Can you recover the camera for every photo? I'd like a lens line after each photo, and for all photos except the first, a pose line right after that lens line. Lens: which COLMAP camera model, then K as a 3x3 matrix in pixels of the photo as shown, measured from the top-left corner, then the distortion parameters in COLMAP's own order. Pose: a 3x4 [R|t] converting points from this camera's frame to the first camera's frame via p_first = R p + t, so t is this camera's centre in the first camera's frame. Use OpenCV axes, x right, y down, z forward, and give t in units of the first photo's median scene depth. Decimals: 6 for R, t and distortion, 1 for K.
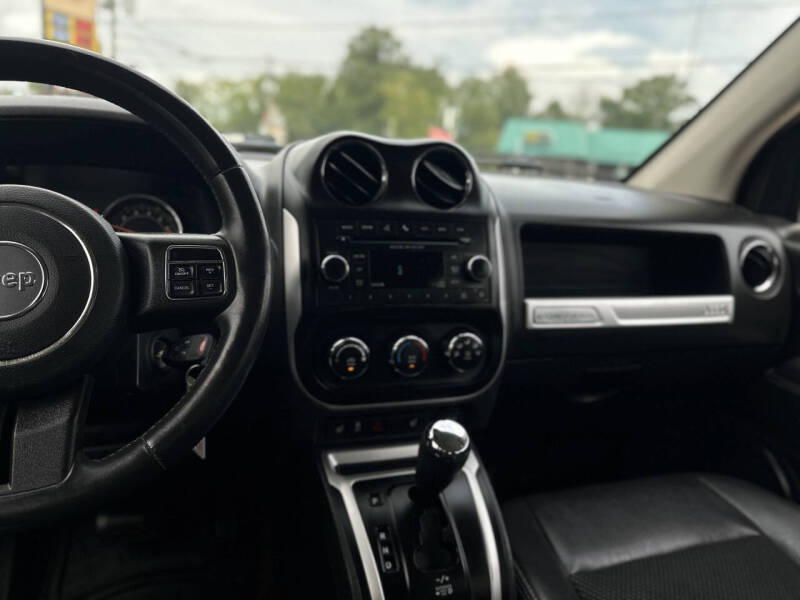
lens RADIAL K [[580.9, 0, 400.0], [0, 580.9, 300.0], [0, 0, 1]] dist [-0.029850, -0.008633]
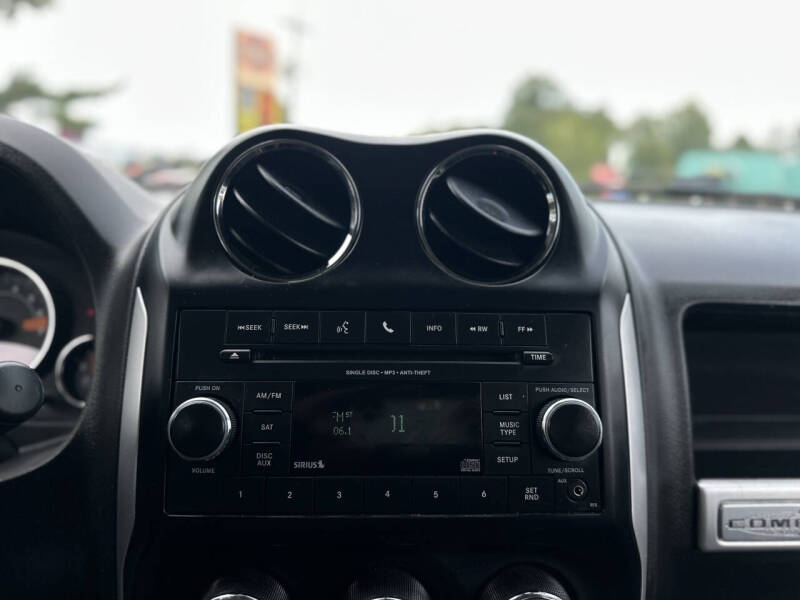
lens RADIAL K [[580.9, 0, 400.0], [0, 580.9, 300.0], [0, 0, 1]] dist [-0.029850, -0.008633]
pose [[0.960854, 0.003096, -0.277037, 0.128899], [-0.025803, 0.996591, -0.078356, -0.104446], [0.275850, 0.082437, 0.957659, 0.550758]]
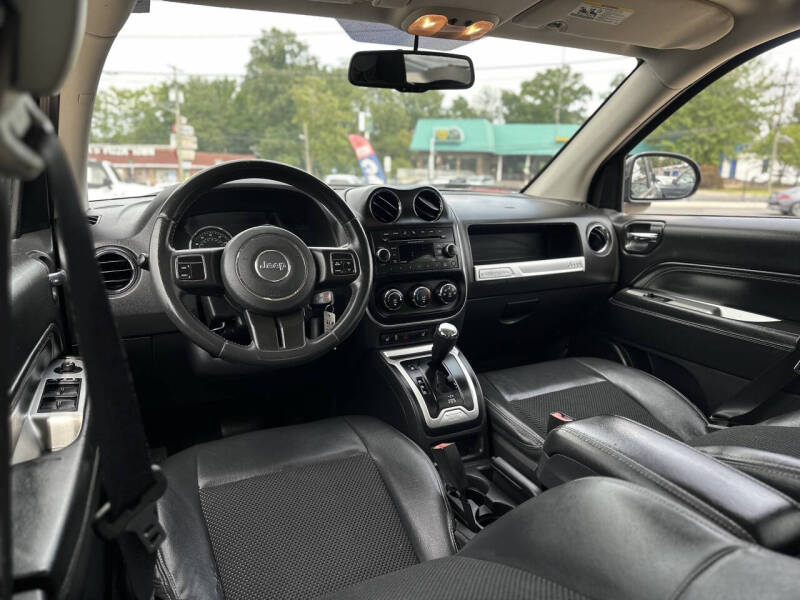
lens RADIAL K [[568.7, 0, 400.0], [0, 568.7, 300.0], [0, 0, 1]] dist [0.007728, -0.051490]
pose [[0.988001, -0.086409, 0.128012, -0.283796], [0.085747, 0.996260, 0.010685, 0.074374], [-0.128457, 0.000420, 0.991715, -0.847282]]
